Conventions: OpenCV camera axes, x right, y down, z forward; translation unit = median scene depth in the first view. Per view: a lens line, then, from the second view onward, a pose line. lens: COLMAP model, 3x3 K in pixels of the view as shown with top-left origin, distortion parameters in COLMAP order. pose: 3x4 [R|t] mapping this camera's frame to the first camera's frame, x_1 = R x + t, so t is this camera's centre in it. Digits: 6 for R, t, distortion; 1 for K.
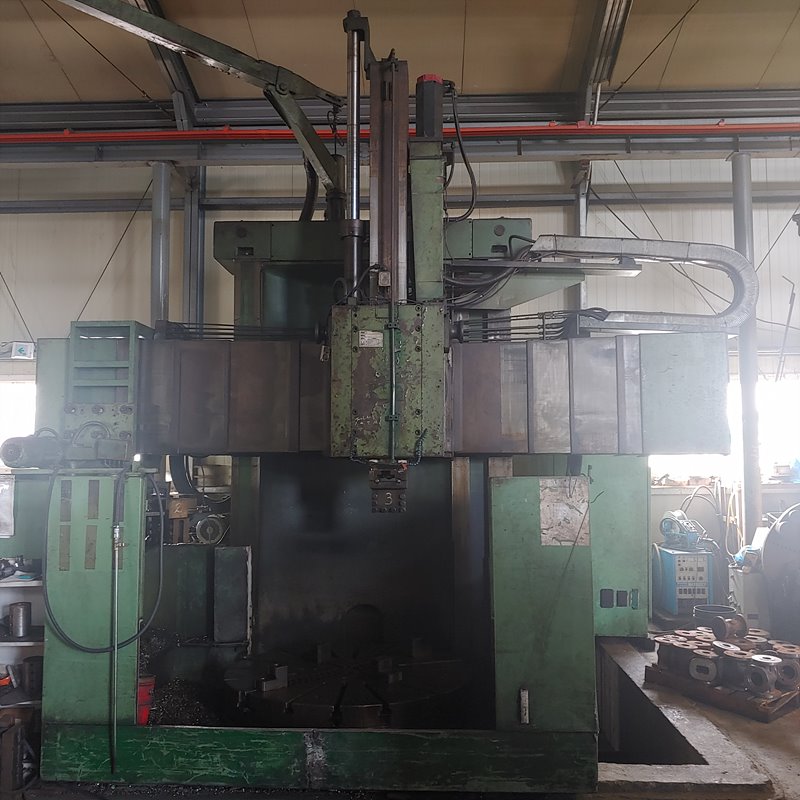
lens RADIAL K [[830.6, 0, 386.6], [0, 830.6, 383.4], [0, 0, 1]] dist [0.252588, -0.806303]
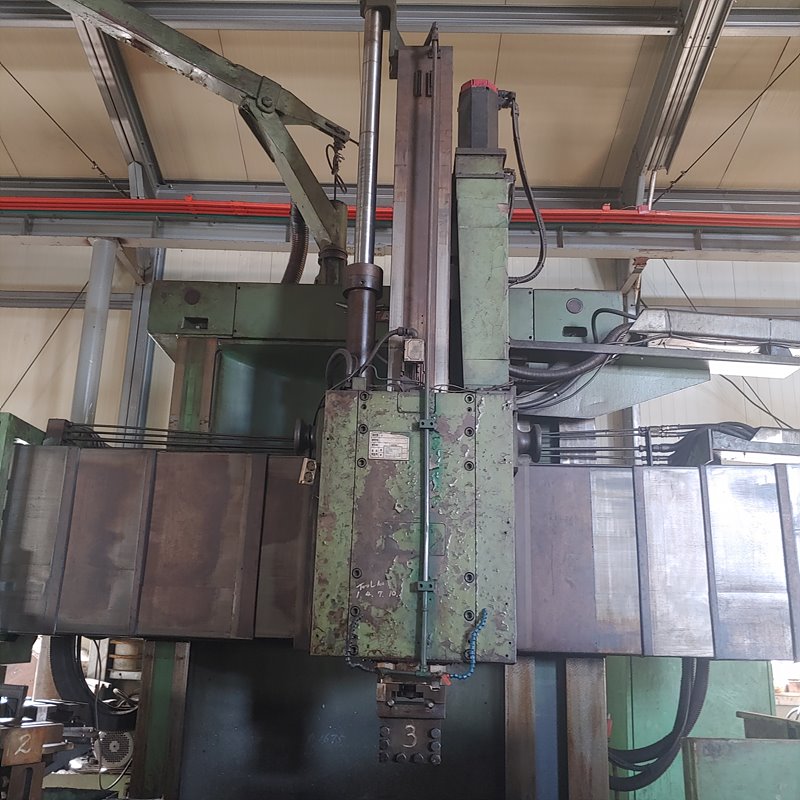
lens RADIAL K [[830.6, 0, 386.6], [0, 830.6, 383.4], [0, 0, 1]] dist [0.252588, -0.806303]
pose [[0.998476, 0.043562, 0.033884, -0.039088], [-0.036447, 0.981520, -0.187856, 0.013098], [-0.041441, 0.186335, 0.981612, 0.374543]]
